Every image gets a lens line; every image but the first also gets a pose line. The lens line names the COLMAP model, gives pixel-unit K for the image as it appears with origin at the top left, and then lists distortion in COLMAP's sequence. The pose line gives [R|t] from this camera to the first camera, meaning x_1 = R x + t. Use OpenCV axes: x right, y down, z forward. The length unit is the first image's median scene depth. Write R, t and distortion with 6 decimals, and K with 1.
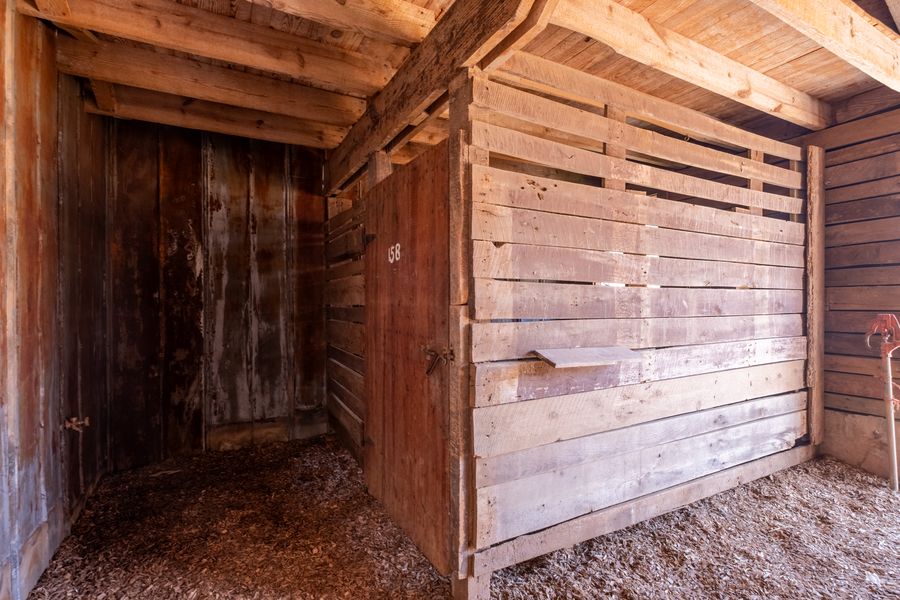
lens RADIAL K [[421.7, 0, 447.7], [0, 421.7, 302.6], [0, 0, 1]] dist [0.000161, 0.000175]
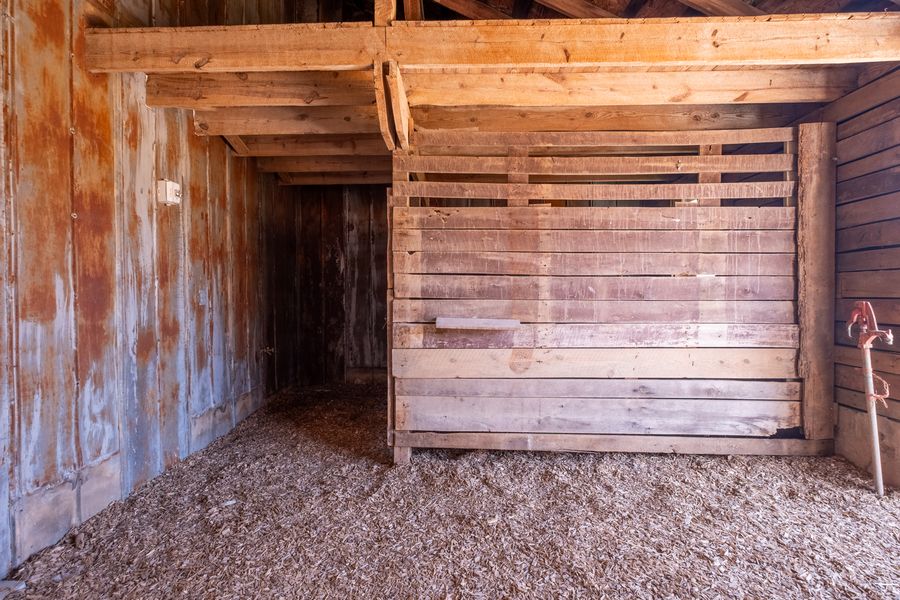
lens RADIAL K [[421.7, 0, 447.7], [0, 421.7, 302.6], [0, 0, 1]] dist [0.000161, 0.000175]
pose [[0.869063, 0.016267, -0.494433, 0.730938], [-0.004302, 0.999670, 0.025327, 0.010885], [0.494682, -0.019884, 0.868846, -0.258825]]
